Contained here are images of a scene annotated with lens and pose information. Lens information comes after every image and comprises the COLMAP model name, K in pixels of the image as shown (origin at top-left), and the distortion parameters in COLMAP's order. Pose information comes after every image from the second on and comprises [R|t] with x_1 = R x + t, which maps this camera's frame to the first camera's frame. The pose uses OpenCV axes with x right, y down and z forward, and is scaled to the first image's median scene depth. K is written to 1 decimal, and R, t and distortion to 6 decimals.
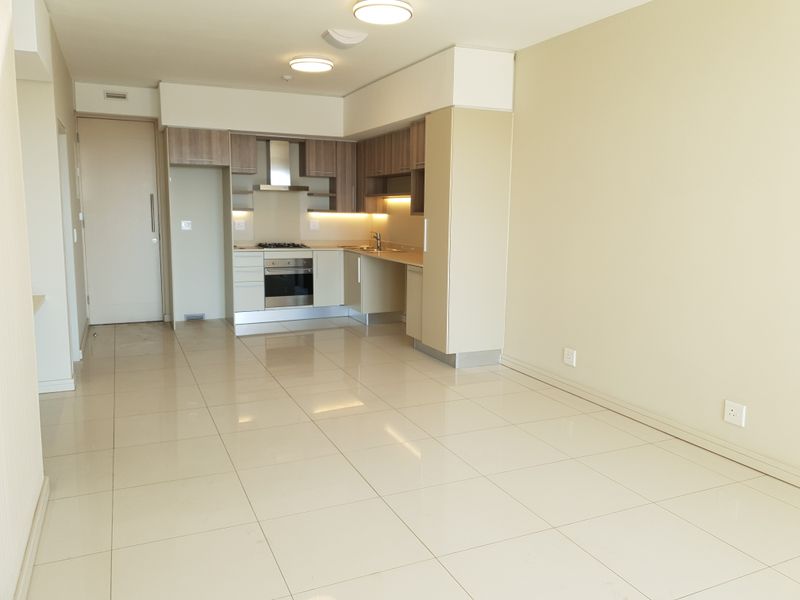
lens RADIAL K [[623.6, 0, 402.7], [0, 623.6, 304.2], [0, 0, 1]] dist [0.028755, -0.021951]
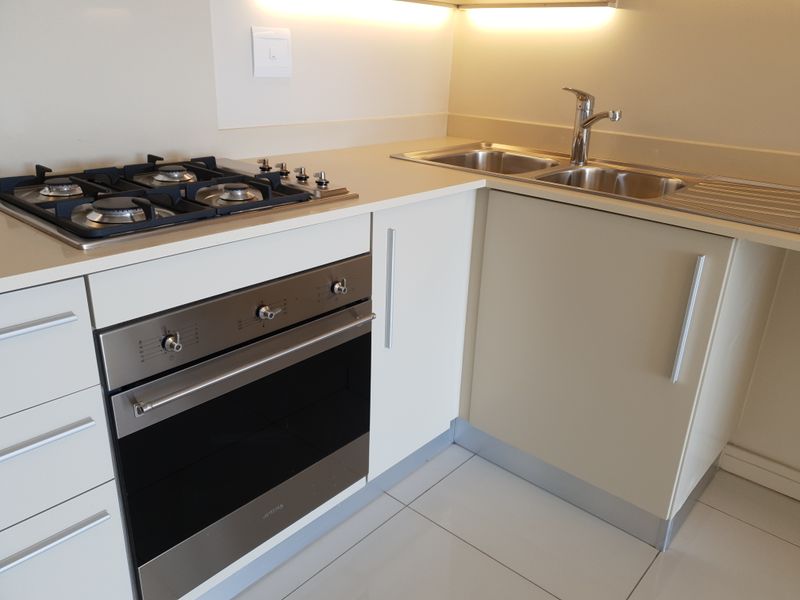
lens RADIAL K [[642.8, 0, 414.3], [0, 642.8, 301.7], [0, 0, 1]] dist [-0.004765, -0.011965]
pose [[0.907587, -0.137683, 0.396647, -0.200567], [0.039558, 0.968543, 0.245683, -0.101104], [-0.417996, -0.207288, 0.884483, 0.805156]]
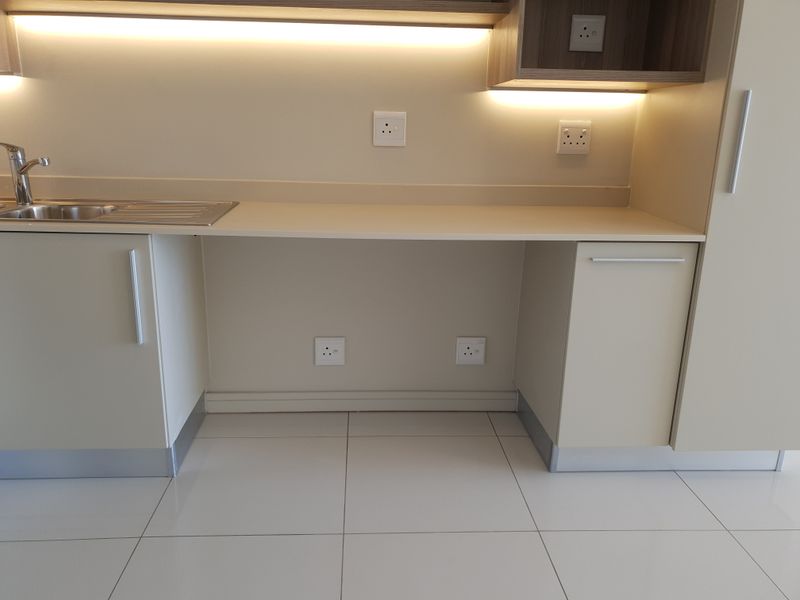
lens RADIAL K [[623.6, 0, 397.9], [0, 623.6, 295.3], [0, 0, 1]] dist [0.028755, -0.021951]
pose [[0.364401, -0.264907, 0.892769, -0.242183], [0.124386, 0.963942, 0.235255, -0.095493], [-0.922898, 0.025321, 0.384212, 0.742898]]
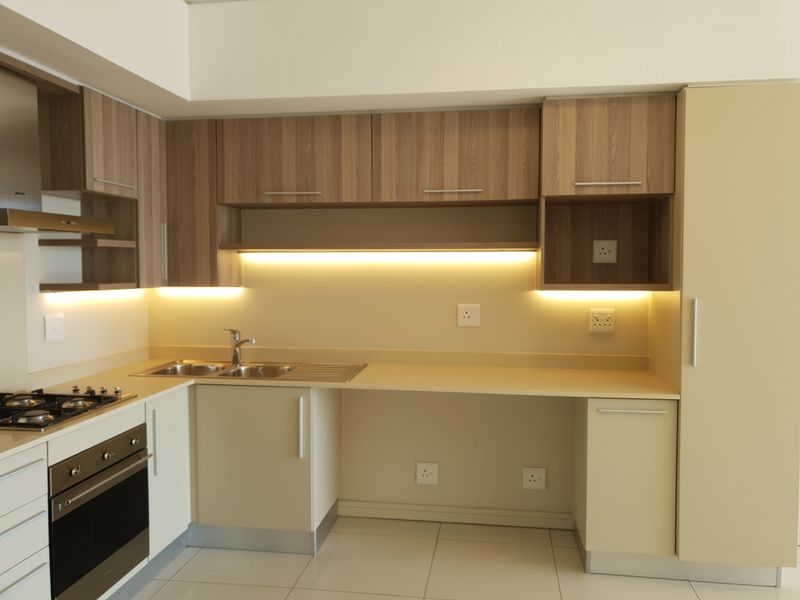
lens RADIAL K [[623.6, 0, 403.7], [0, 623.6, 294.4], [0, 0, 1]] dist [0.028755, -0.021951]
pose [[0.547879, -0.062381, 0.834228, -0.343707], [0.137124, 0.990425, -0.015995, -0.116172], [-0.825243, 0.123156, 0.551187, 0.655186]]
